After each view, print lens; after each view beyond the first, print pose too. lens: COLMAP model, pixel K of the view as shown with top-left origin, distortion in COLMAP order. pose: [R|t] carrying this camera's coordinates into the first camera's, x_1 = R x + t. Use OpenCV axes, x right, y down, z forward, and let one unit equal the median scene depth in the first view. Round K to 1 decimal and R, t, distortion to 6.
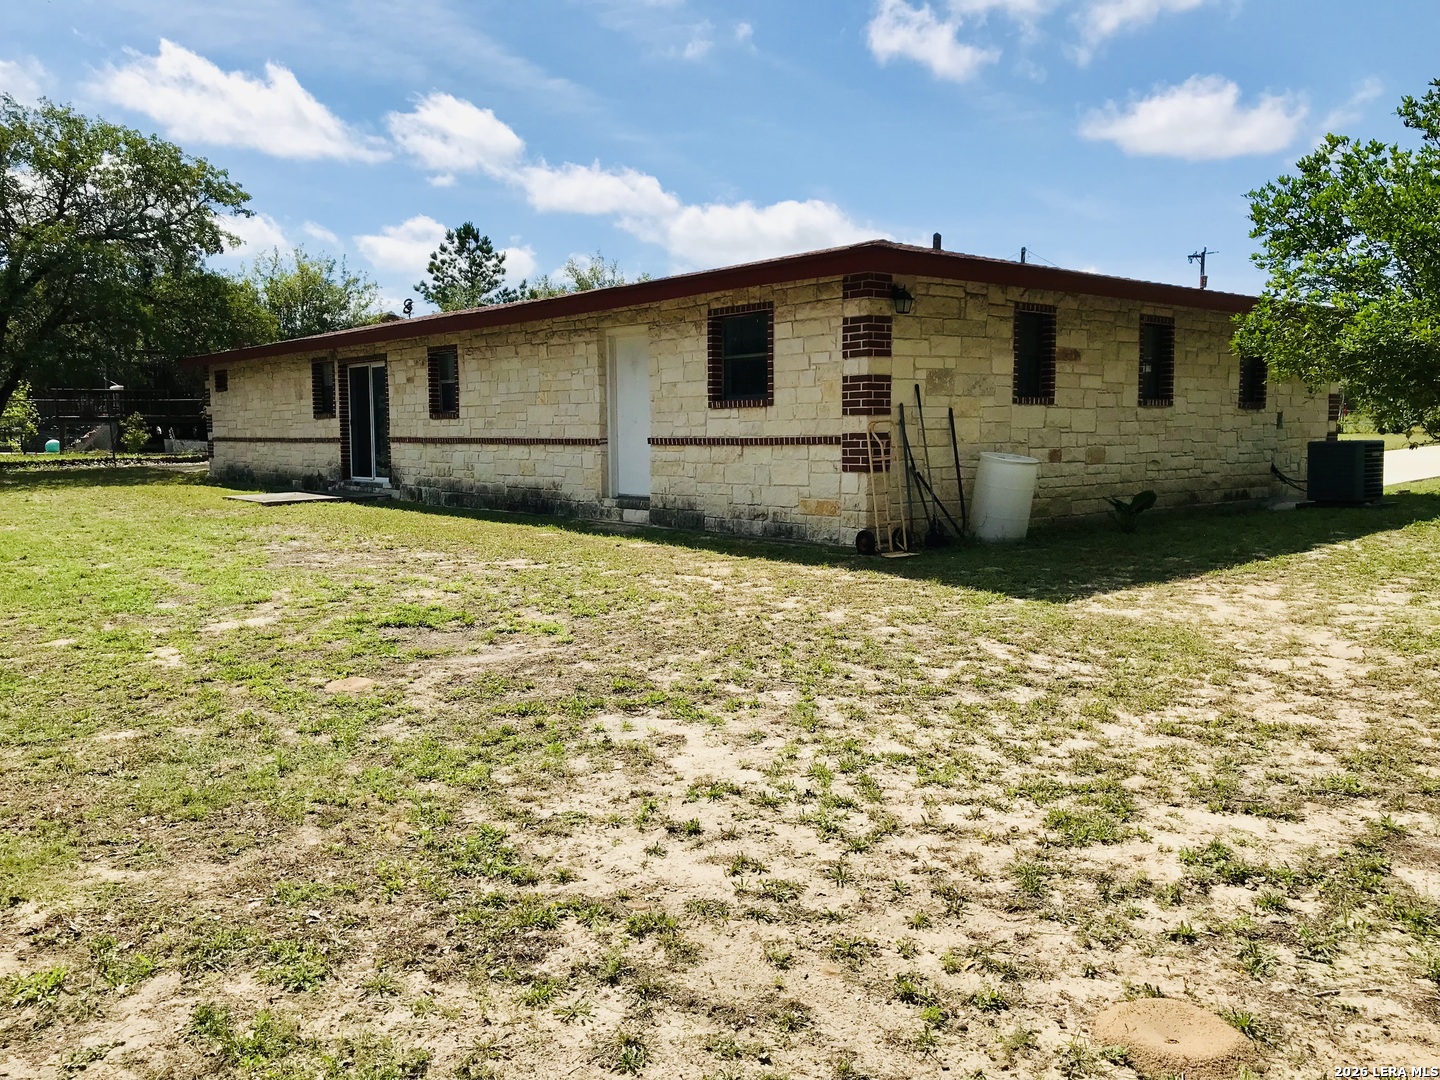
lens RADIAL K [[1179.5, 0, 721.1], [0, 1179.5, 533.4], [0, 0, 1]] dist [0.048926, -0.057178]
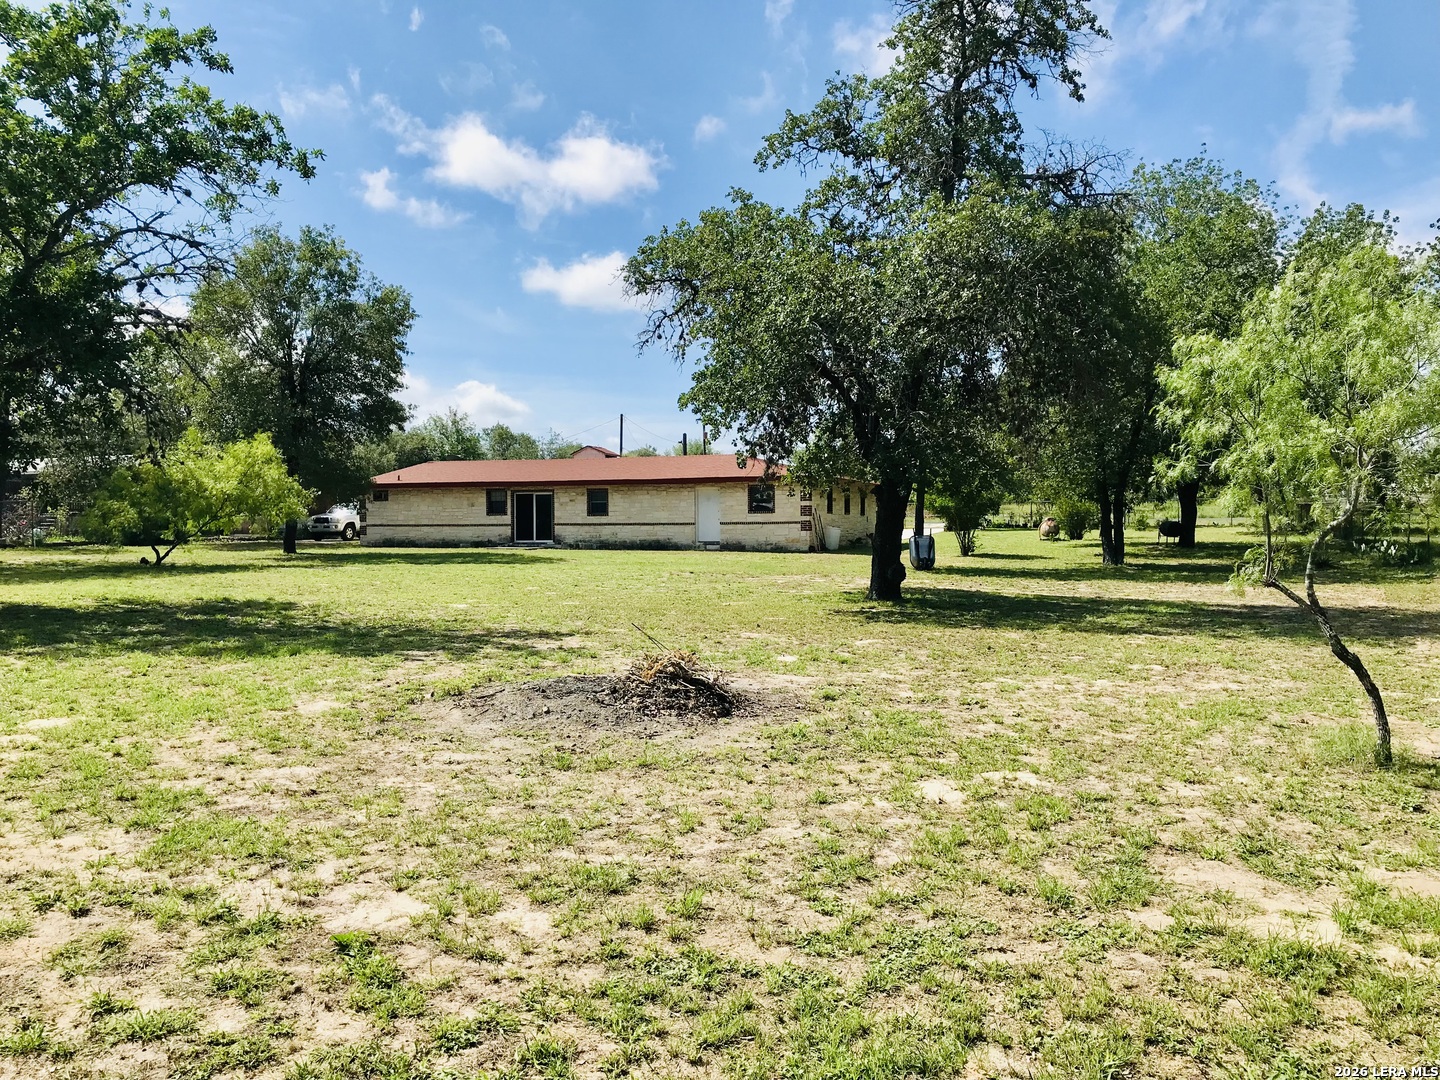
lens RADIAL K [[1179.5, 0, 721.1], [0, 1179.5, 533.4], [0, 0, 1]] dist [0.048926, -0.057178]
pose [[0.882361, 0.009438, 0.470478, -1.565492], [0.035378, 0.995639, -0.086324, 0.225003], [-0.469241, 0.092813, 0.878179, -1.800796]]
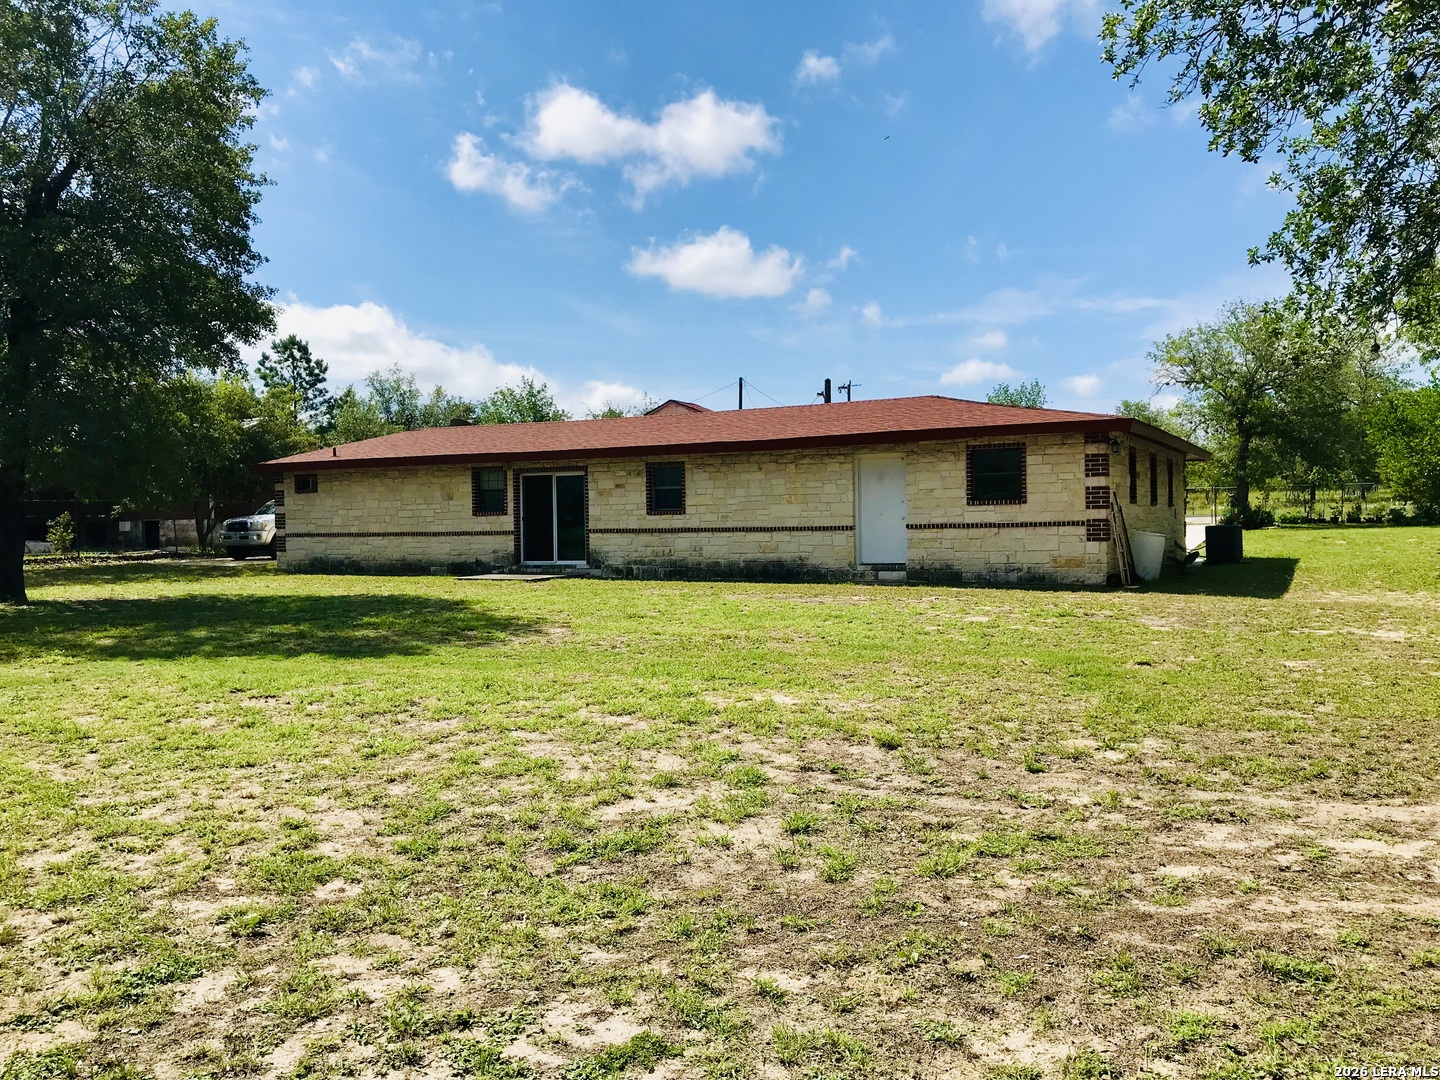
lens RADIAL K [[1193.6, 0, 681.1], [0, 1193.6, 538.2], [0, 0, 1]] dist [0.050756, -0.066315]
pose [[0.940491, 0.001822, 0.339812, -0.886398], [0.030151, 0.995594, -0.088786, 0.068893], [-0.338477, 0.093748, 0.936293, -0.379828]]
